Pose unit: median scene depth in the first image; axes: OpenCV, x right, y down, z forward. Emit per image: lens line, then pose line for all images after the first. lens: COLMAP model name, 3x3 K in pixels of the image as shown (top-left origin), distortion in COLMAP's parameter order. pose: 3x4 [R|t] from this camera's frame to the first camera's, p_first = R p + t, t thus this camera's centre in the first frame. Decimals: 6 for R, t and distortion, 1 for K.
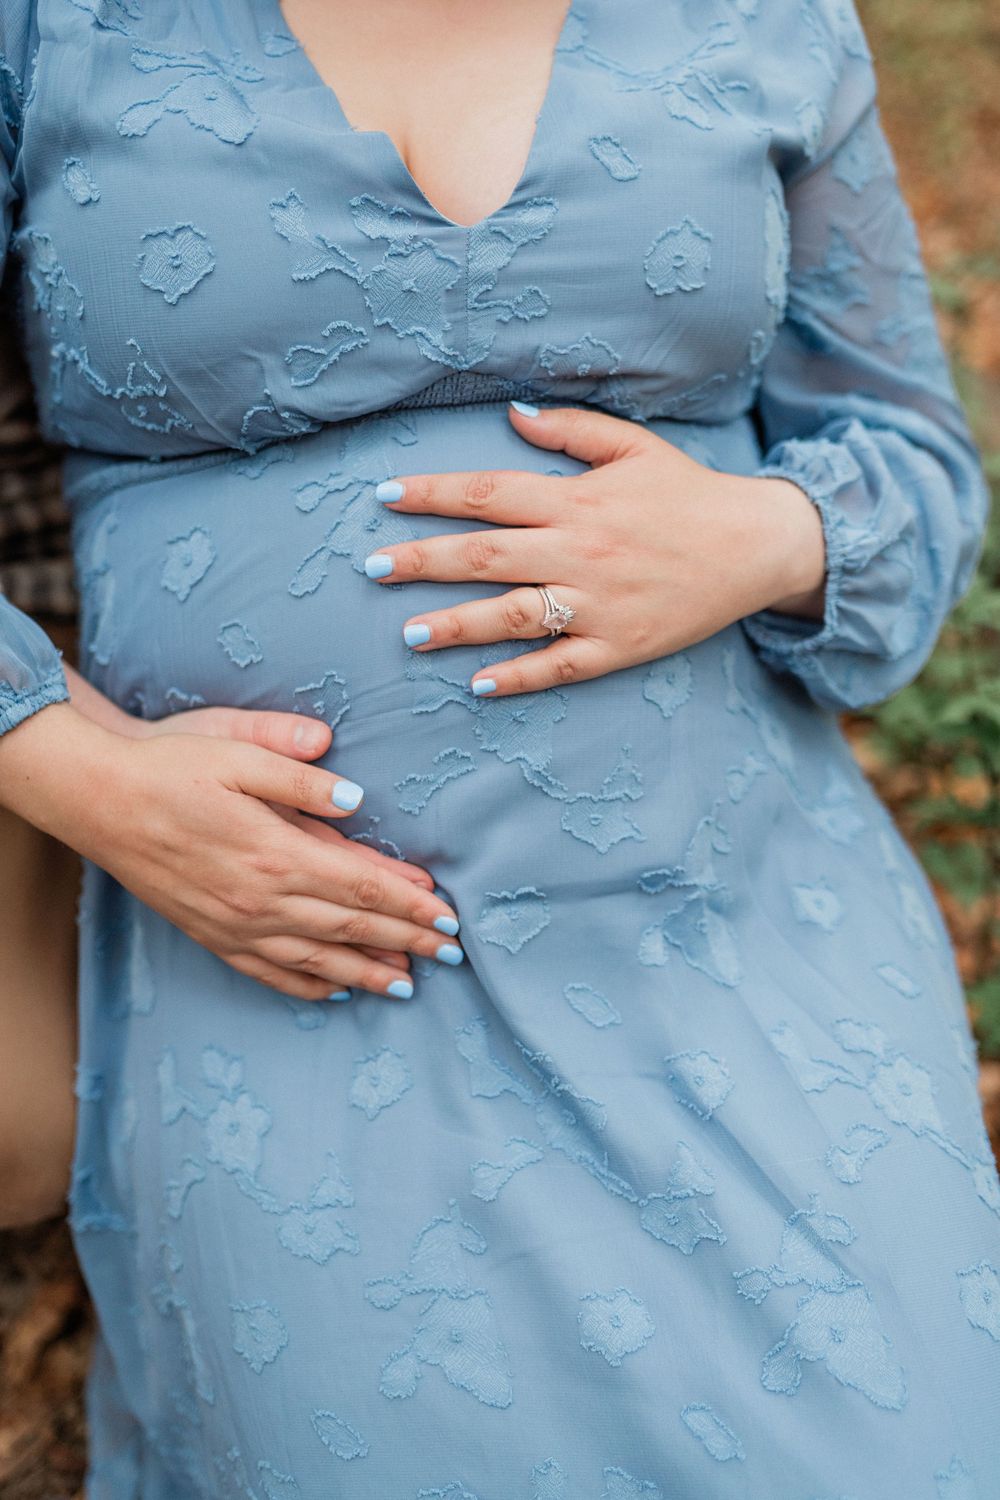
lens RADIAL K [[1489.8, 0, 510.4], [0, 1489.8, 712.2], [0, 0, 1]] dist [0.006015, -0.006155]
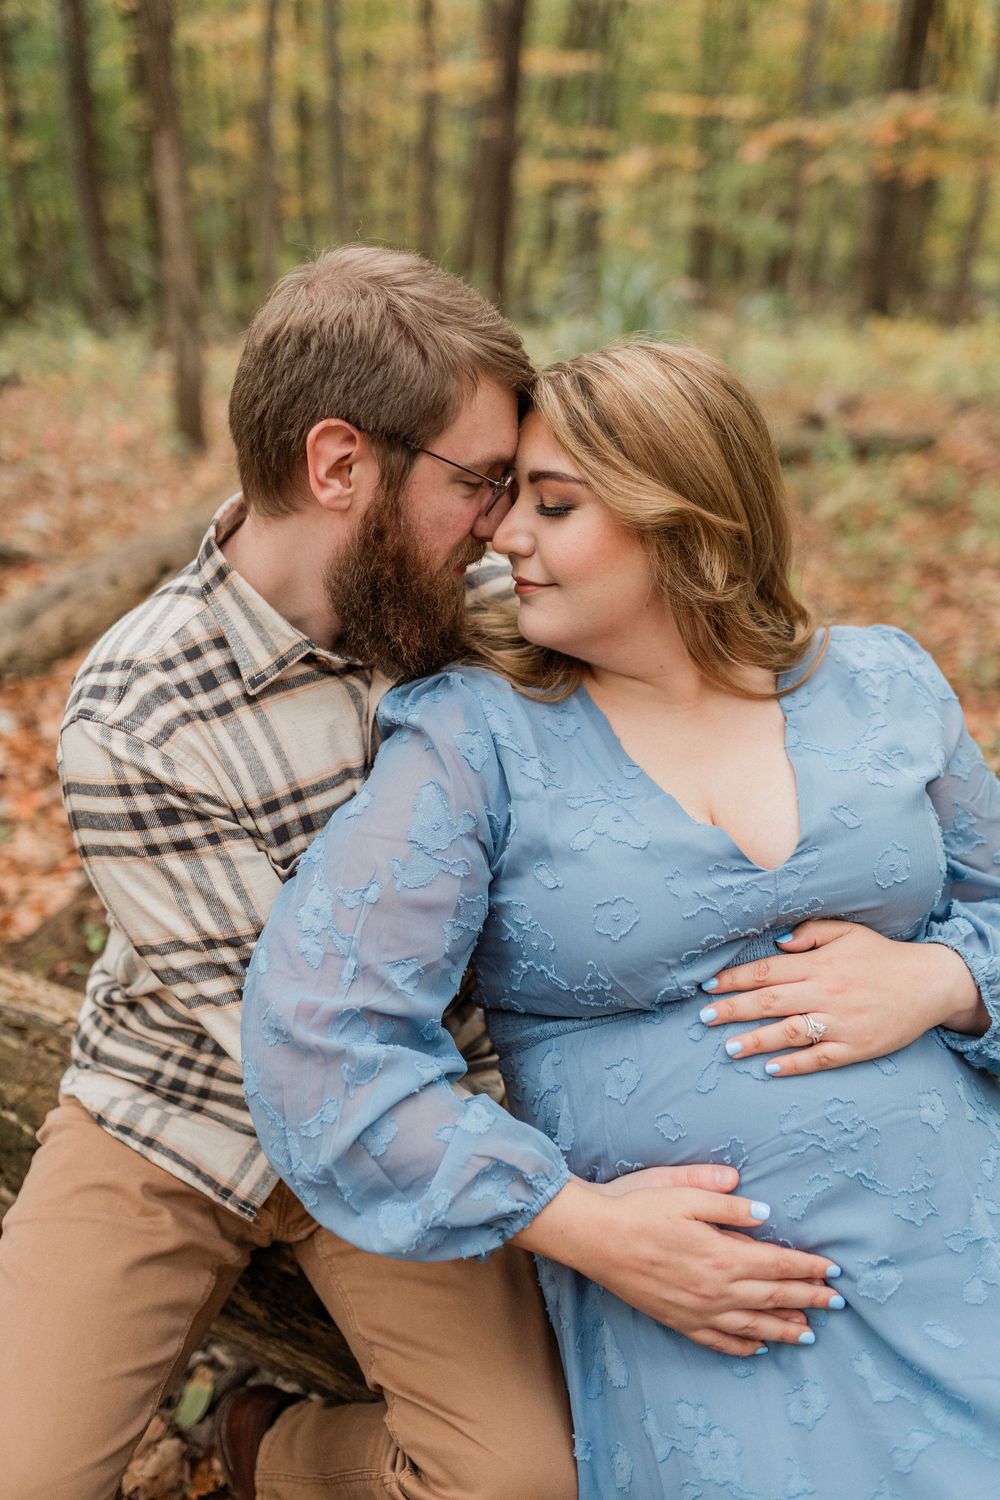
lens RADIAL K [[1488.6, 0, 500.0], [0, 1488.6, 750.0], [0, 0, 1]] dist [0.000964, 0.211010]
pose [[0.984965, -0.169127, -0.035227, -0.239100], [0.156298, 0.959268, -0.235322, -0.087589], [0.073591, 0.226278, 0.971279, -0.712630]]
